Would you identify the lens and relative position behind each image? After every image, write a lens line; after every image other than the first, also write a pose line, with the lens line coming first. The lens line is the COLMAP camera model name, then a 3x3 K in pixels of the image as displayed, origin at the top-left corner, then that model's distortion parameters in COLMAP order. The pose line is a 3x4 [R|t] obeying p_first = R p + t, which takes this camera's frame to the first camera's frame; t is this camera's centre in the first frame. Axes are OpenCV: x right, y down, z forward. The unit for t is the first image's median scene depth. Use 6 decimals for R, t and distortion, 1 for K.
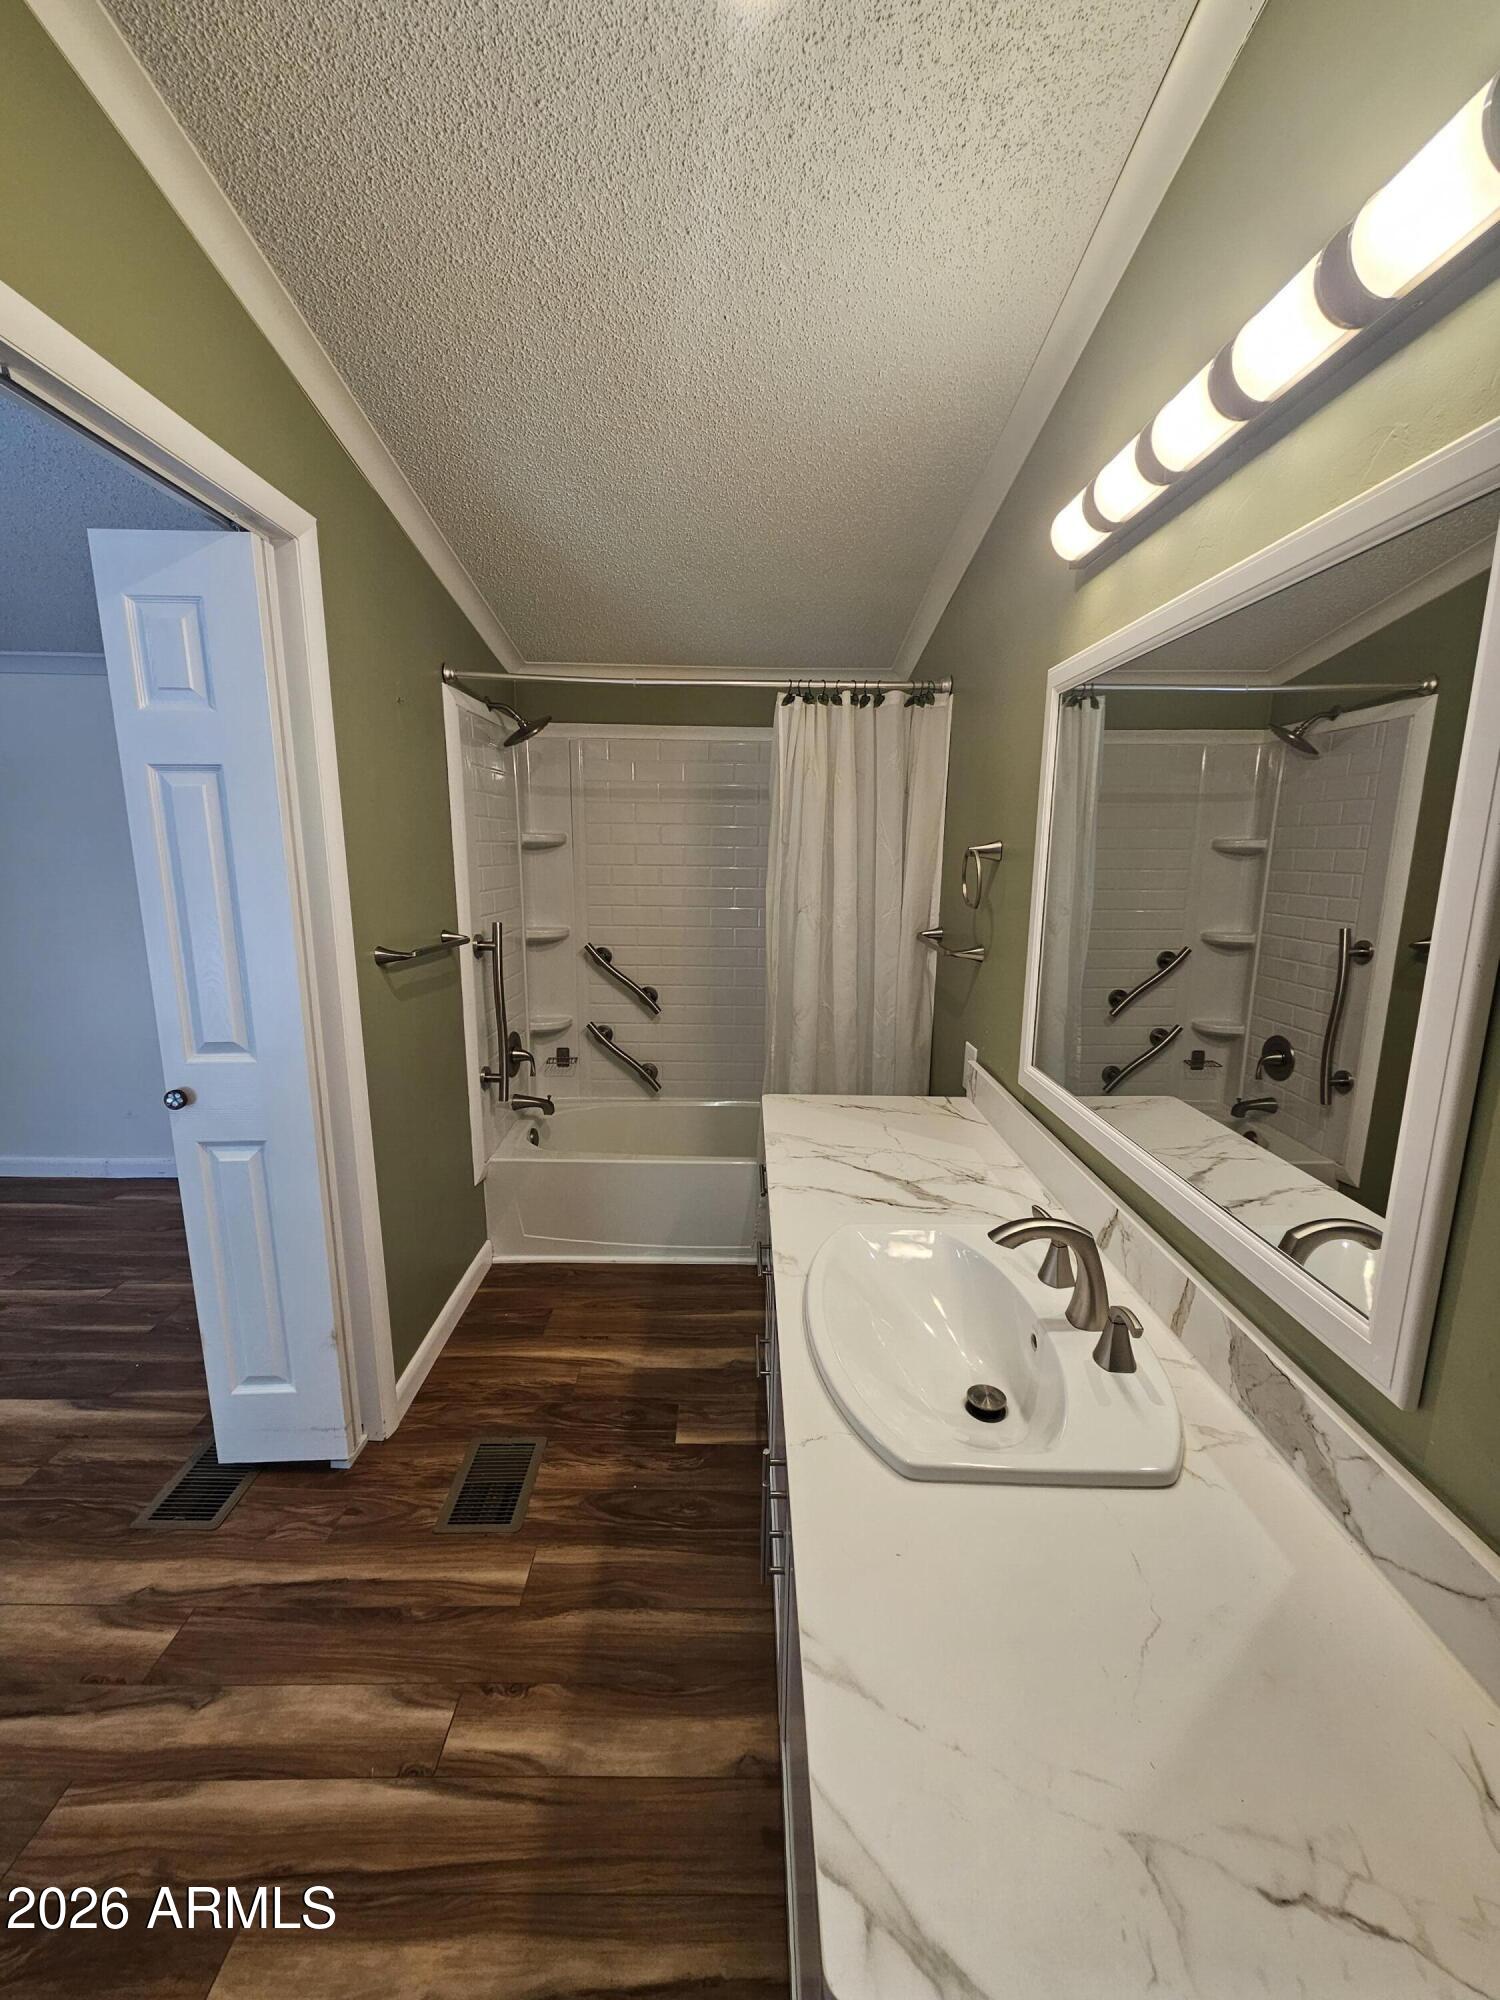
lens RADIAL K [[820.3, 0, 750.0], [0, 820.3, 1000.0], [0, 0, 1]] dist [0.000638, 0.000353]
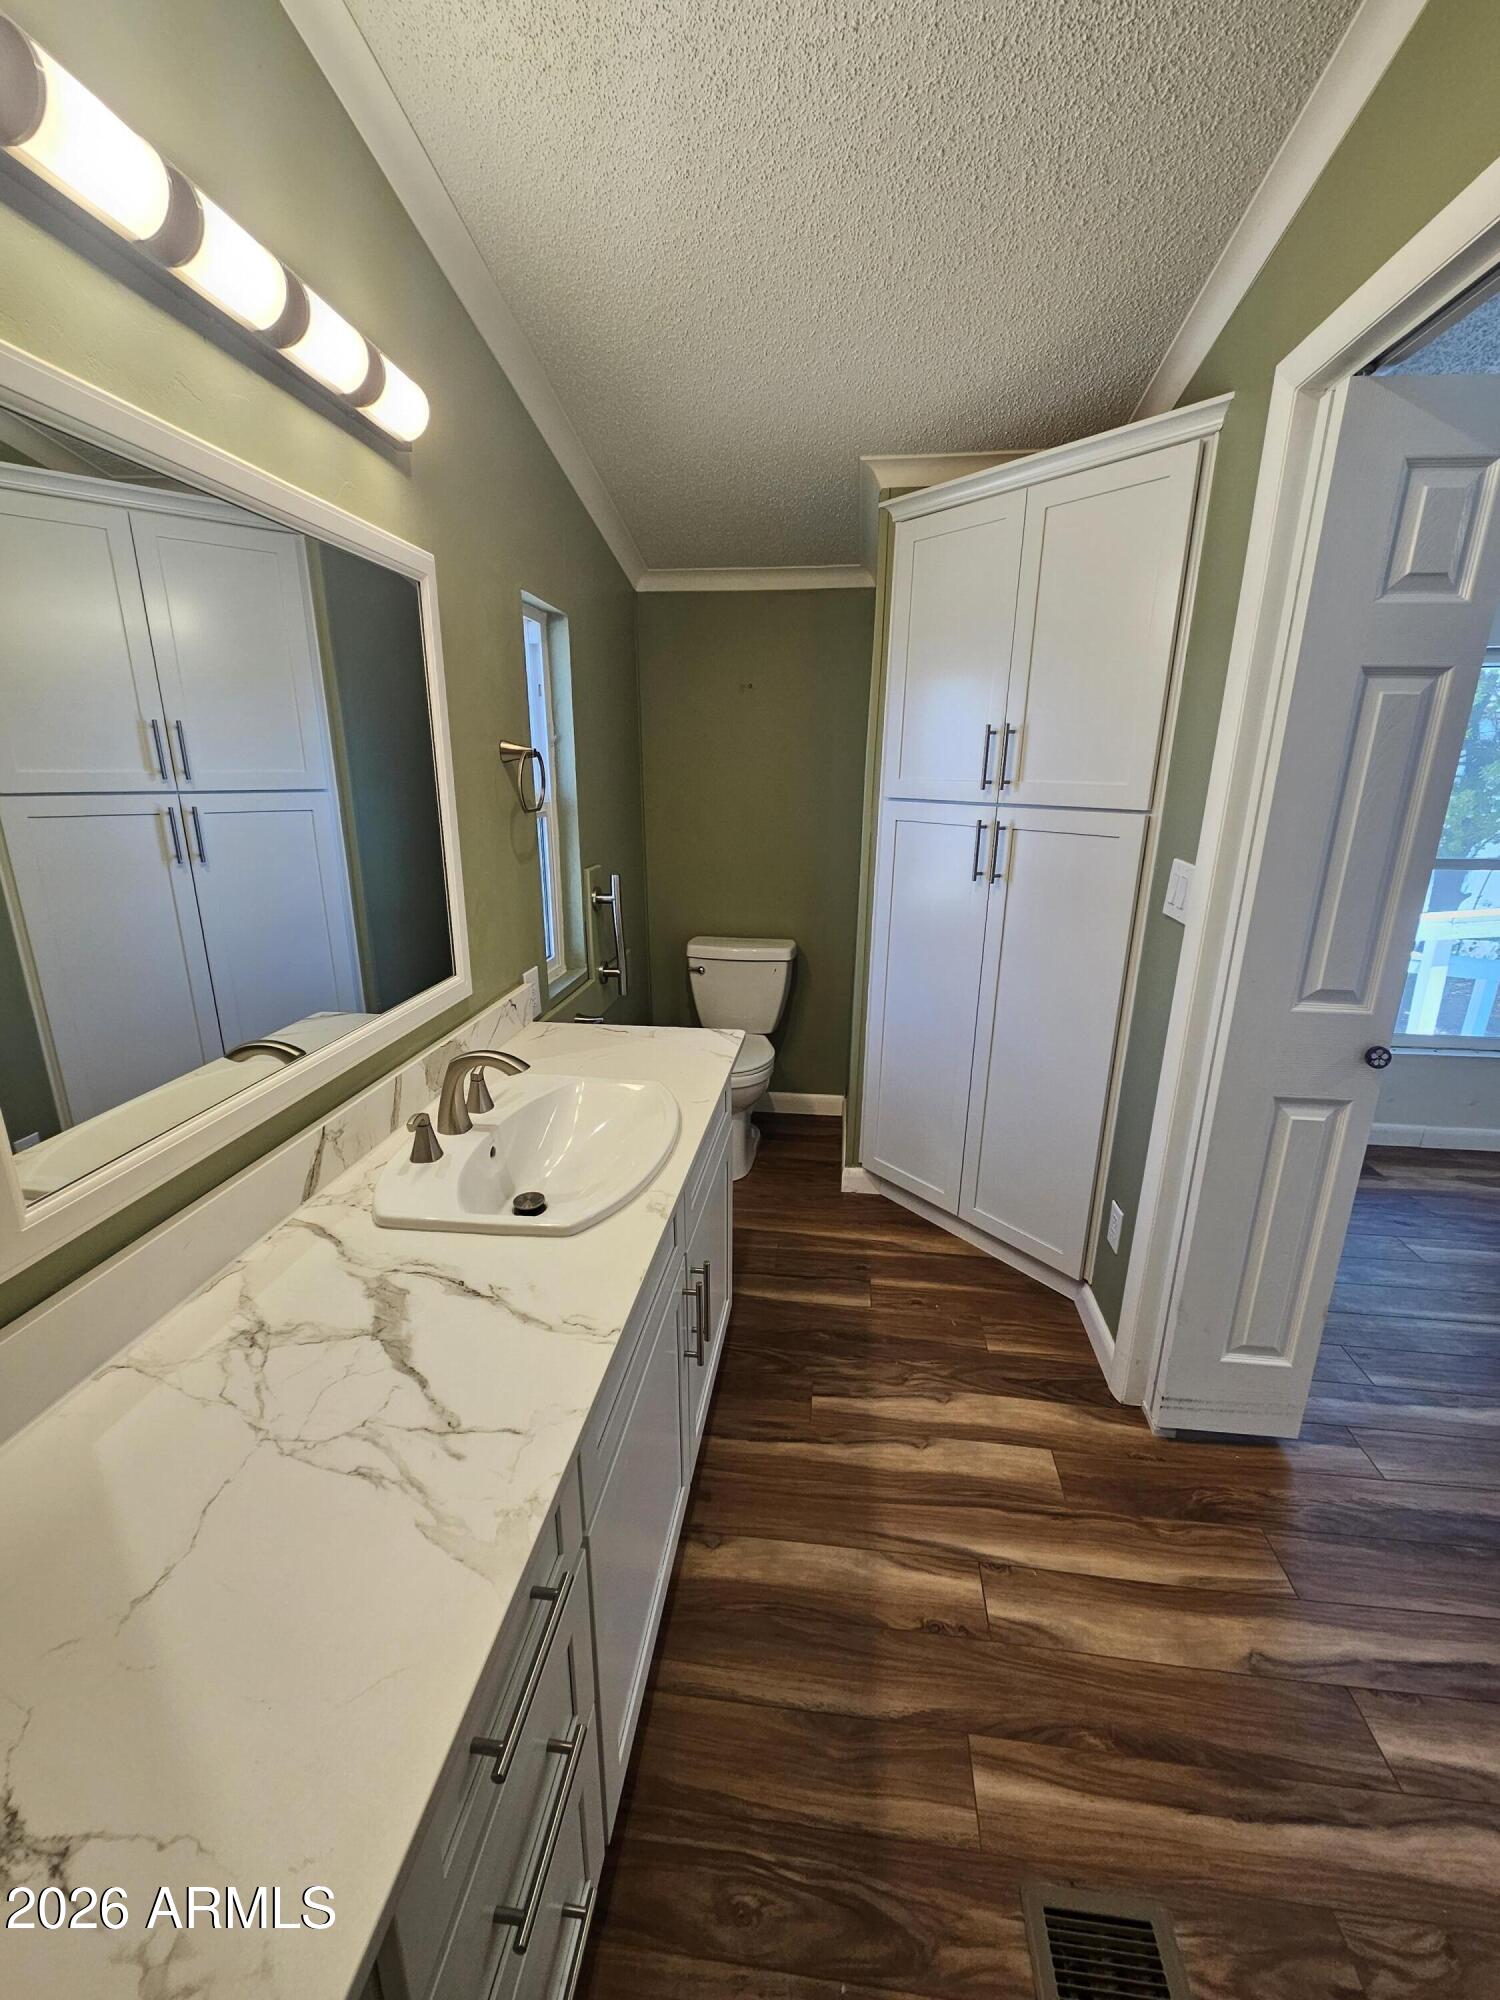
lens RADIAL K [[828.7, 0, 750.0], [0, 828.7, 1000.0], [0, 0, 1]] dist [0.004303, 0.000175]
pose [[-0.991292, -0.054395, 0.119925, -0.130294], [0.005994, 0.891115, 0.453739, -0.260985], [-0.131548, 0.450506, -0.883028, 1.422448]]
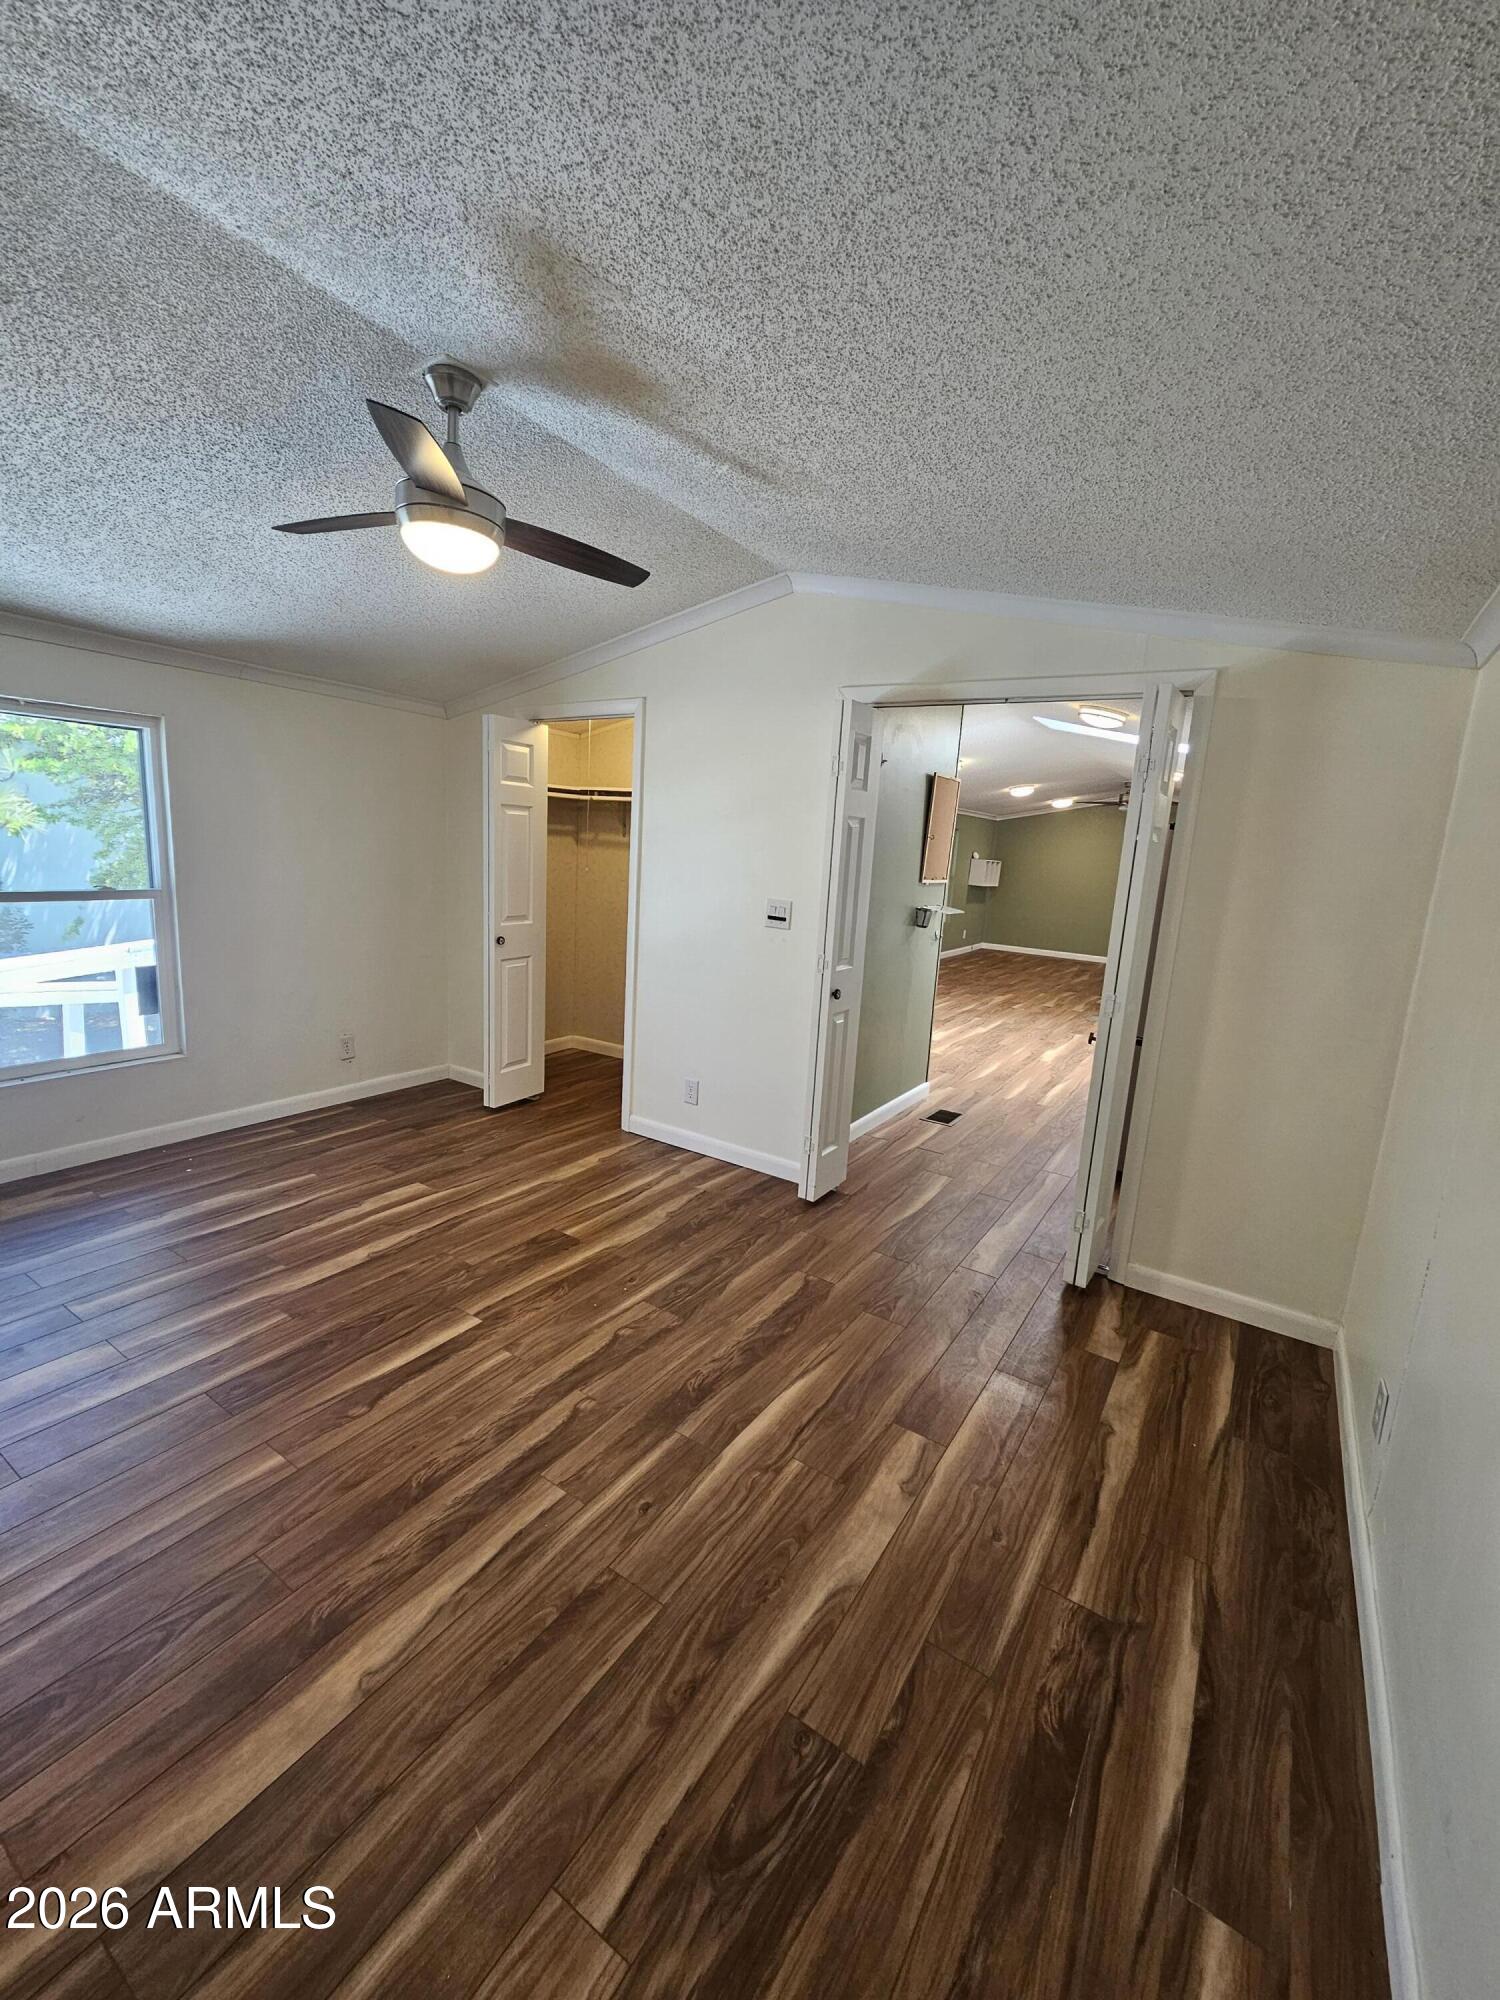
lens RADIAL K [[828.7, 0, 750.0], [0, 828.7, 1000.0], [0, 0, 1]] dist [0.004303, 0.000175]
pose [[-0.555837, 0.109461, -0.824053, -0.878577], [-0.223752, 0.935009, 0.275124, -0.375629], [0.800612, 0.337307, -0.495221, 1.868075]]
